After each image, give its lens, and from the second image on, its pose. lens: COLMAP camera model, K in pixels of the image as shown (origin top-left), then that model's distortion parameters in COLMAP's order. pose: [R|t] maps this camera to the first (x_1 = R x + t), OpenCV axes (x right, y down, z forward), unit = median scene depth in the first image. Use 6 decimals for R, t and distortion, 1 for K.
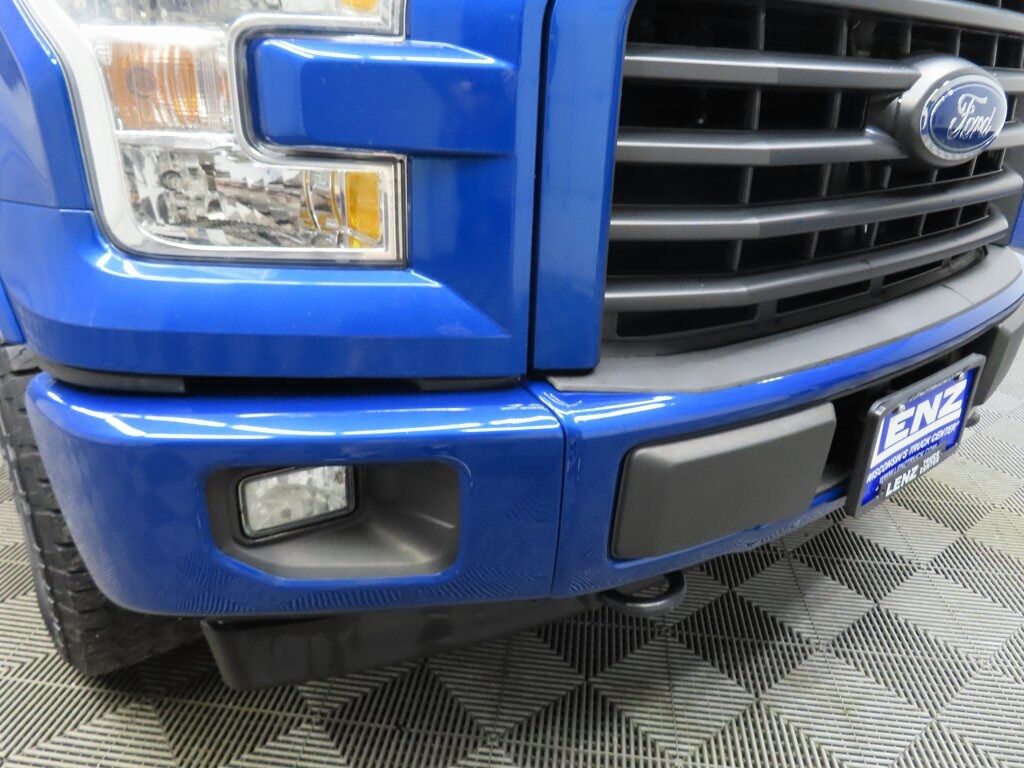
lens RADIAL K [[755.5, 0, 509.5], [0, 755.5, 374.0], [0, 0, 1]] dist [0.002951, 0.003783]
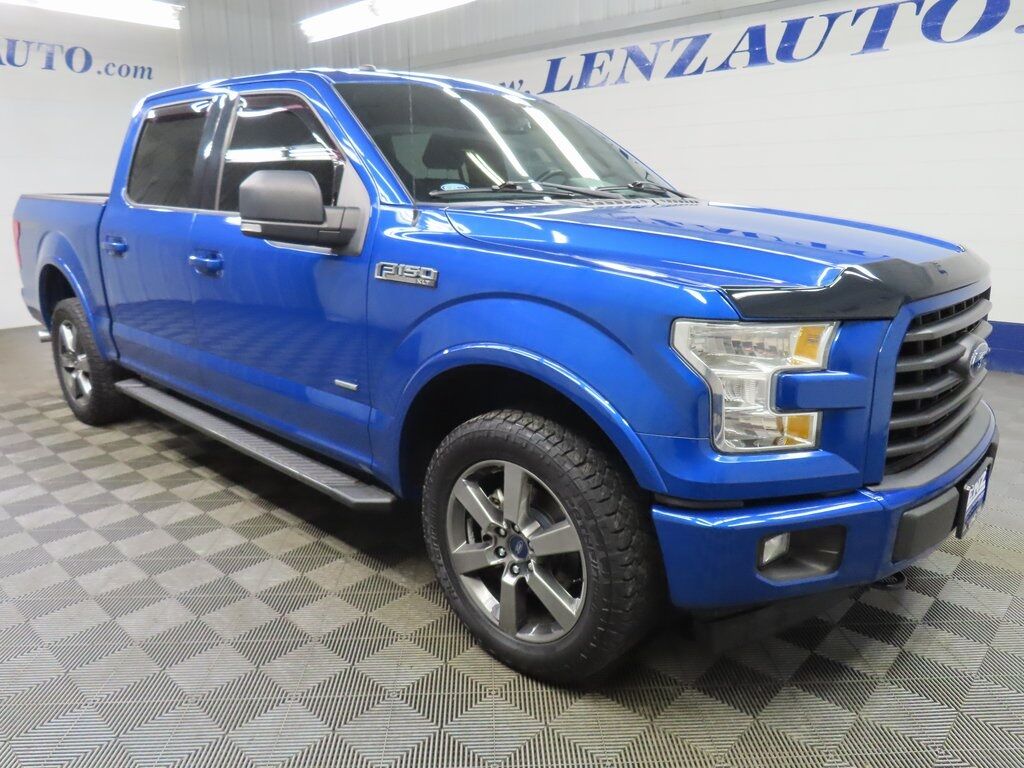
lens RADIAL K [[737.2, 0, 507.3], [0, 737.2, 385.9], [0, 0, 1]] dist [-0.000826, -0.000913]
pose [[0.986692, -0.067781, 0.147798, -1.069433], [0.086030, 0.988942, -0.120796, -0.096463], [-0.137976, 0.131904, 0.981613, -0.907458]]
